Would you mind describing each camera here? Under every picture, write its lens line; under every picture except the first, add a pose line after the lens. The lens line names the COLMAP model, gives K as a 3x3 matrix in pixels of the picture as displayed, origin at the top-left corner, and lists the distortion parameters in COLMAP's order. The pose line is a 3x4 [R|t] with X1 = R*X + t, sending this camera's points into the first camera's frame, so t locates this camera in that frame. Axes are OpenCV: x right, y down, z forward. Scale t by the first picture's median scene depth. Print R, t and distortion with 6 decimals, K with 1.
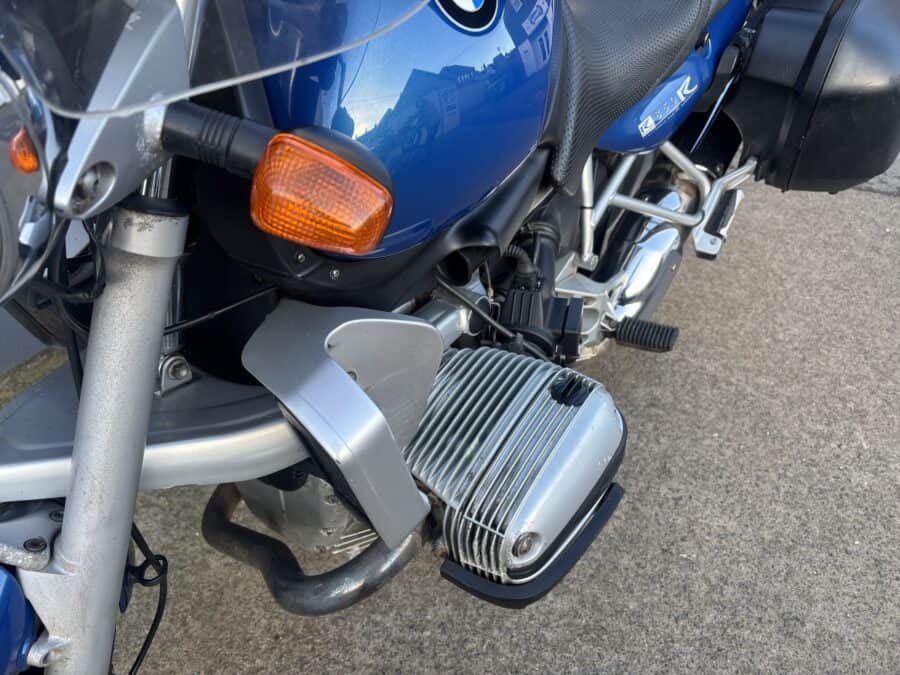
lens RADIAL K [[694.0, 0, 434.5], [0, 694.0, 340.4], [0, 0, 1]] dist [0.013180, -0.017800]
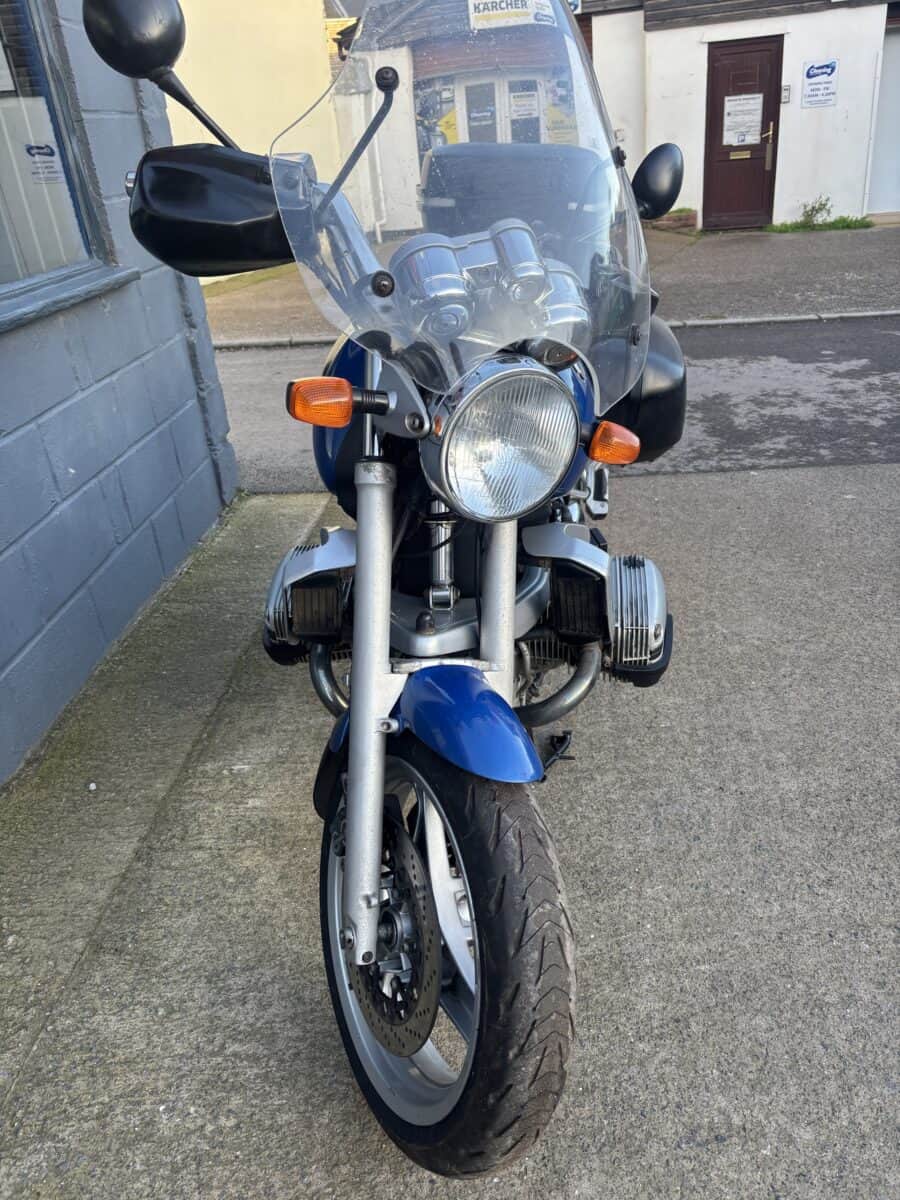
lens RADIAL K [[925.3, 0, 450.6], [0, 925.3, 605.4], [0, 0, 1]] dist [0.013180, -0.017800]
pose [[0.873604, -0.238014, 0.424458, -0.717939], [0.319520, 0.938424, -0.131406, 0.198605], [-0.367045, 0.250420, 0.895861, -0.524747]]
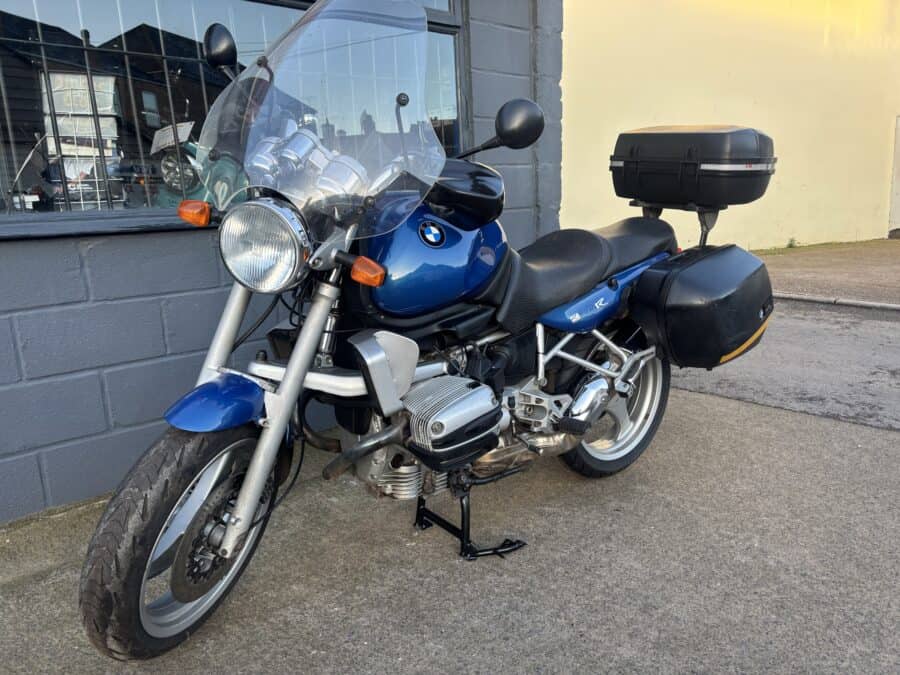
lens RADIAL K [[694.0, 0, 432.2], [0, 694.0, 318.3], [0, 0, 1]] dist [0.013180, -0.017800]
pose [[0.958449, 0.051637, -0.280553, 0.417954], [-0.167578, 0.897812, -0.407248, 0.503943], [0.230855, 0.437340, 0.869160, -0.719663]]
